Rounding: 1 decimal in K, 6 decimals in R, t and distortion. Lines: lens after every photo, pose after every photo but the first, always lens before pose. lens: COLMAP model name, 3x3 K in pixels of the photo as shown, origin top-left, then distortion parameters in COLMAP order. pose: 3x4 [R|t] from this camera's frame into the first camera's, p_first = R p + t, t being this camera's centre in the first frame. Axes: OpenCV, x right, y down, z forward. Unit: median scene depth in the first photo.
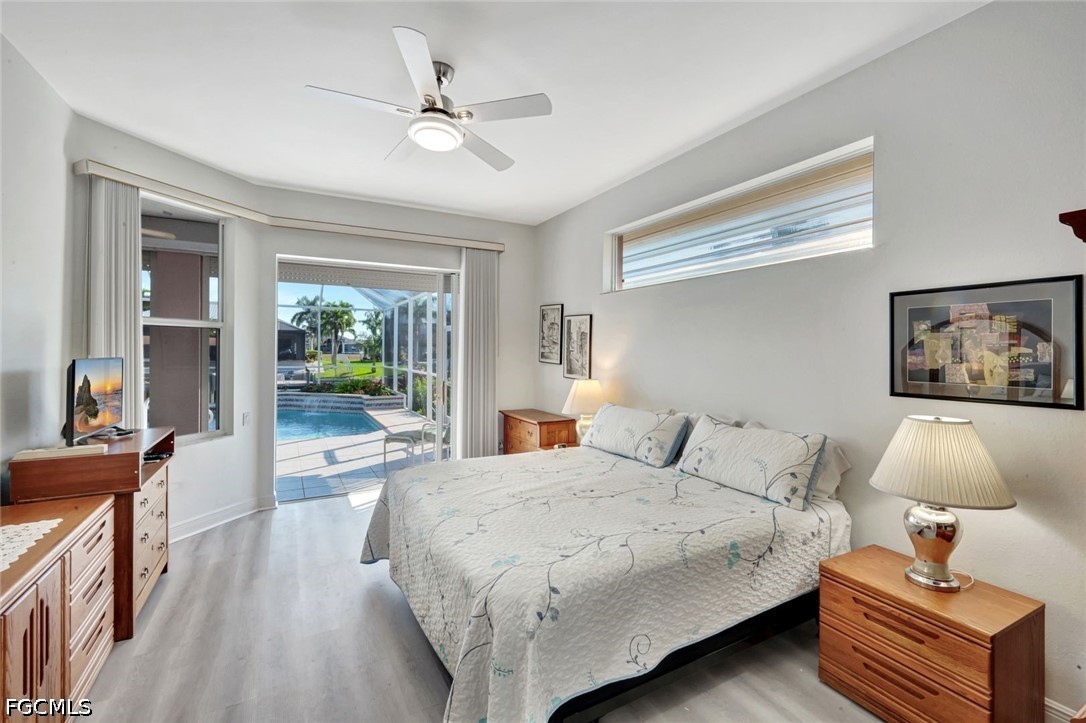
lens RADIAL K [[471.1, 0, 546.0], [0, 471.1, 350.7], [0, 0, 1]] dist [0.000577, -0.000061]
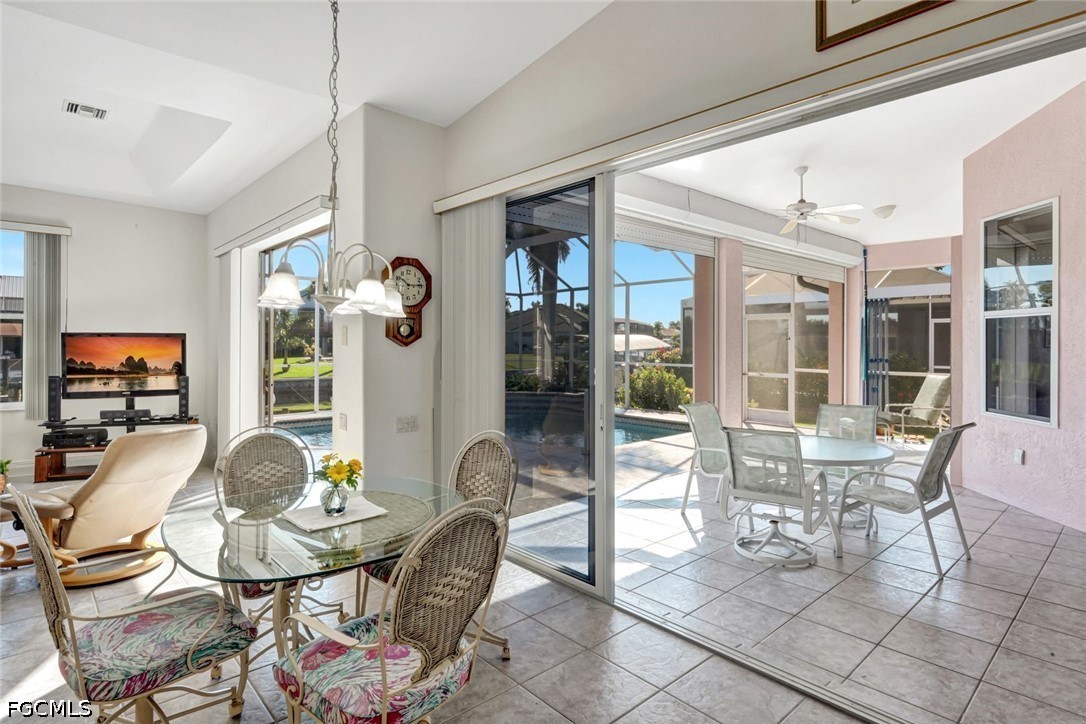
lens RADIAL K [[563.4, 0, 540.6], [0, 563.4, 346.5], [0, 0, 1]] dist [0.000748, -0.000080]
pose [[0.974315, -0.006518, 0.225097, -0.662990], [0.005631, 0.999974, 0.004582, 0.002273], [-0.225121, -0.003197, 0.974326, -0.026568]]
